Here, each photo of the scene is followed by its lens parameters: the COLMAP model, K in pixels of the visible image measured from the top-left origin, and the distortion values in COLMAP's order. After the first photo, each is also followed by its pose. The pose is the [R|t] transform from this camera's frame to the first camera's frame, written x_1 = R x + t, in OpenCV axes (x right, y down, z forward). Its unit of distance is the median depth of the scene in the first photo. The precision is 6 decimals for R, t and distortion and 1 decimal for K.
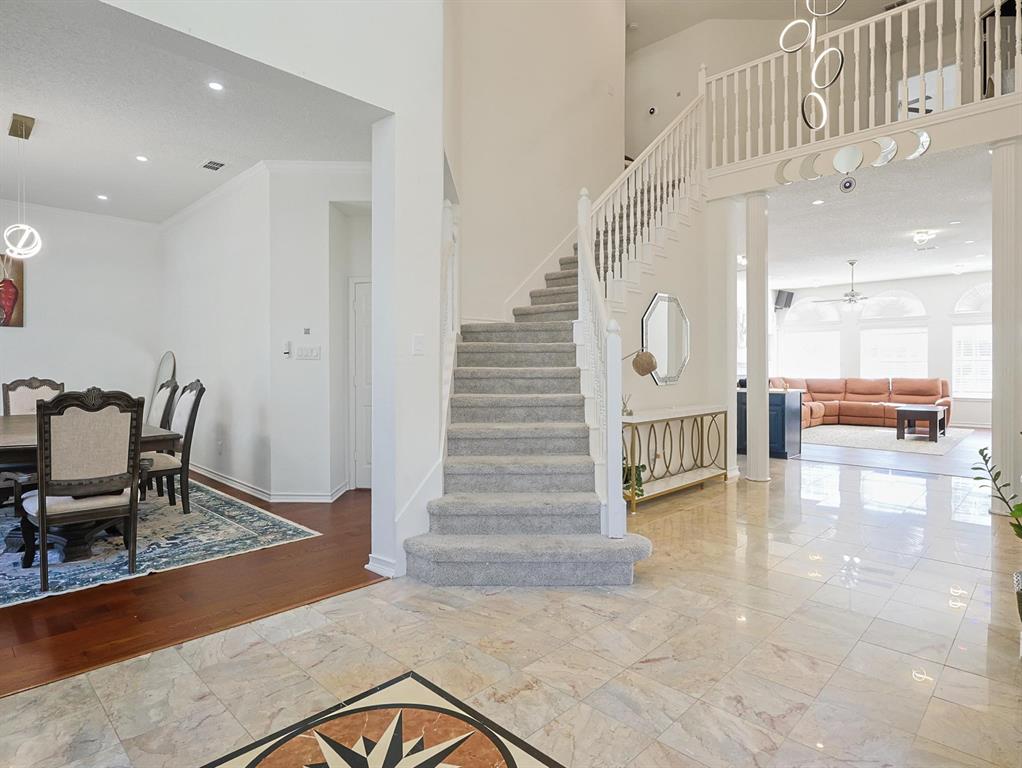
lens RADIAL K [[567.6, 0, 525.1], [0, 567.6, 367.7], [0, 0, 1]] dist [0.004341, 0.000357]
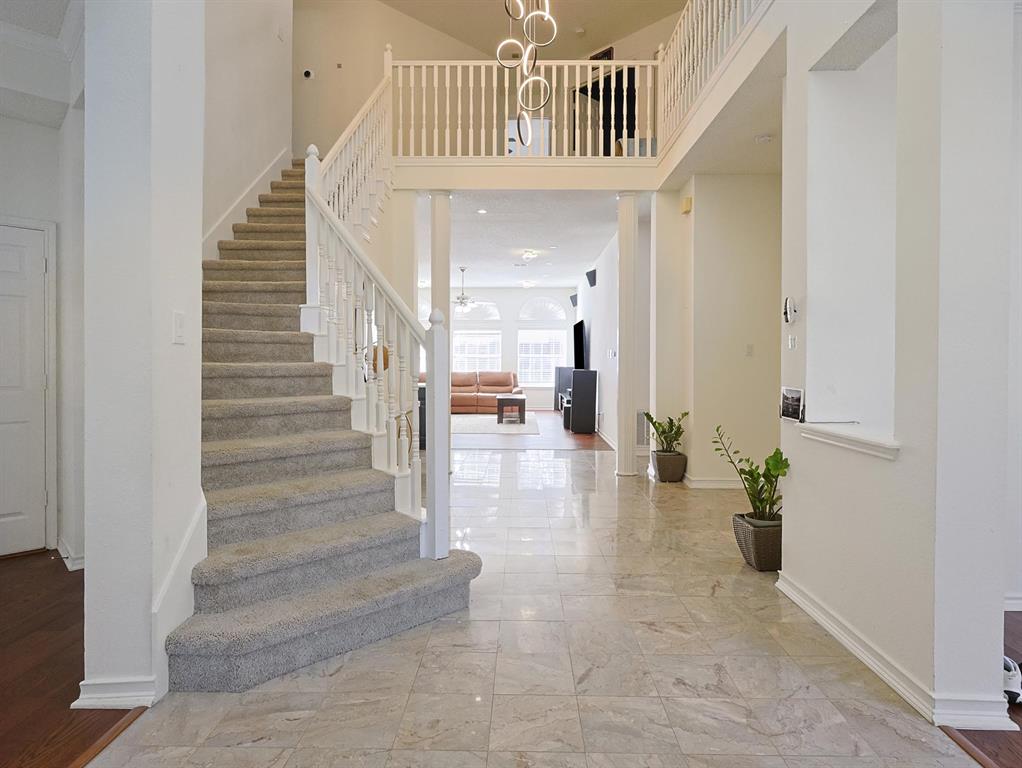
lens RADIAL K [[574.8, 0, 515.1], [0, 574.8, 368.2], [0, 0, 1]] dist [-0.005228, 0.001503]
pose [[0.735760, -0.003672, 0.677232, -0.196628], [-0.004164, 0.999942, 0.009946, -0.001670], [-0.677229, -0.010138, 0.735702, 0.151157]]
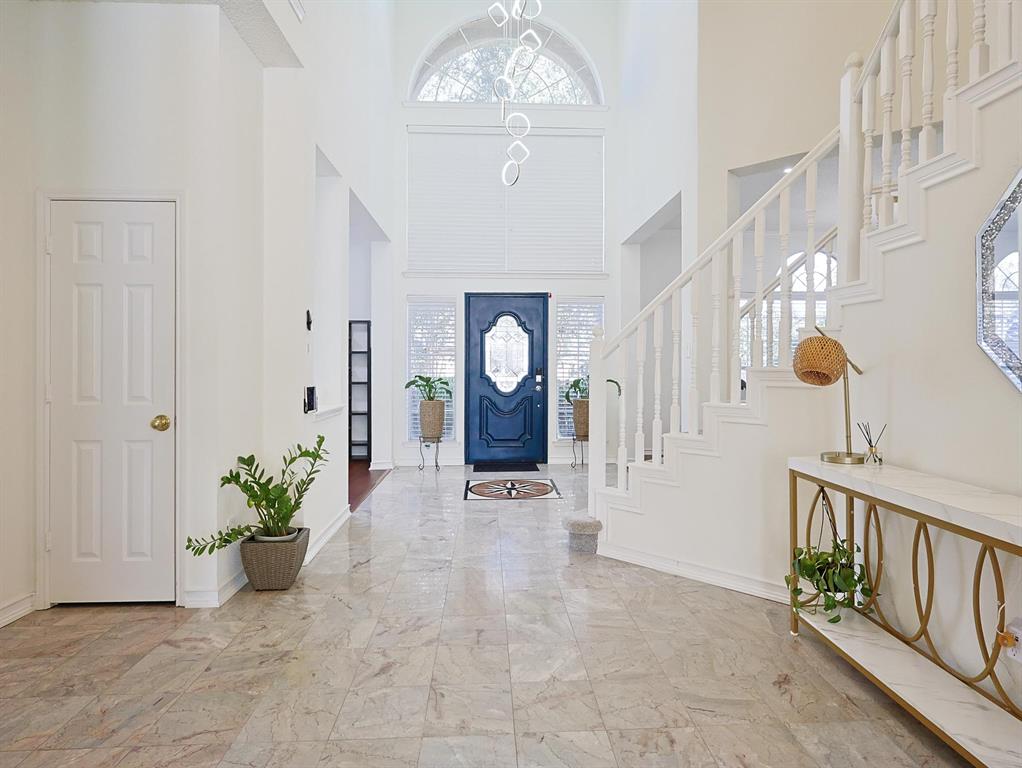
lens RADIAL K [[574.8, 0, 515.1], [0, 574.8, 368.2], [0, 0, 1]] dist [-0.005228, 0.001503]
pose [[-0.689624, 0.000548, -0.724167, 0.611303], [-0.004176, 0.999980, 0.004734, -0.000874], [0.724155, 0.006289, -0.689608, 0.929322]]
